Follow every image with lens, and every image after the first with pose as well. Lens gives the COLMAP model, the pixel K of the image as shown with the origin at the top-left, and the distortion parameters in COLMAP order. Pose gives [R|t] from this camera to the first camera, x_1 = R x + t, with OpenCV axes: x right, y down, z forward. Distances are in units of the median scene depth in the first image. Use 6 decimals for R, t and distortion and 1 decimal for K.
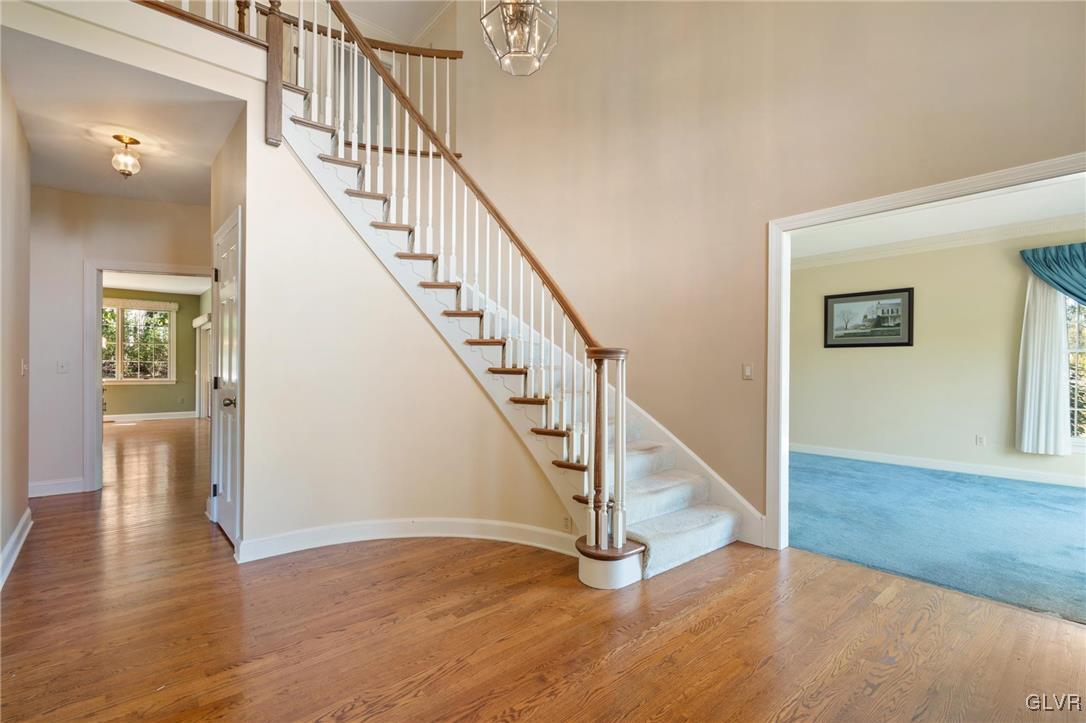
lens RADIAL K [[488.6, 0, 542.6], [0, 488.6, 364.7], [0, 0, 1]] dist [-0.002599, -0.000165]
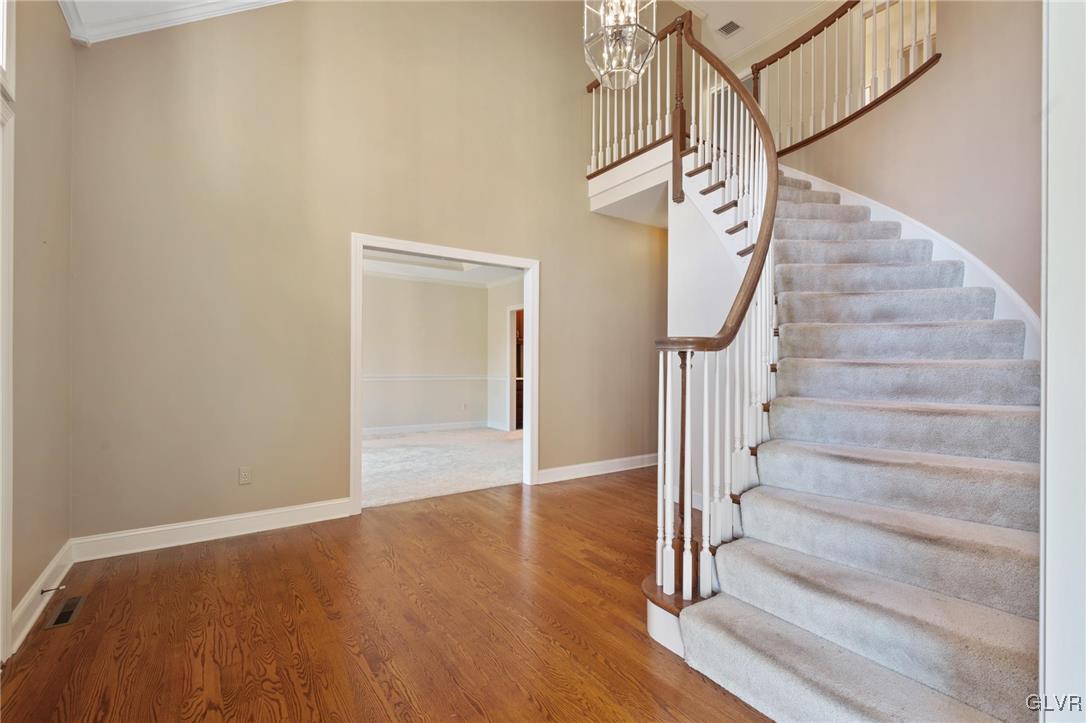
lens RADIAL K [[483.3, 0, 547.6], [0, 483.3, 351.7], [0, 0, 1]] dist [-0.004771, -0.000511]
pose [[-0.101303, -0.029883, -0.994407, 1.002847], [-0.000909, 0.999551, -0.029945, 0.014738], [0.994855, -0.002129, -0.101284, 0.938138]]
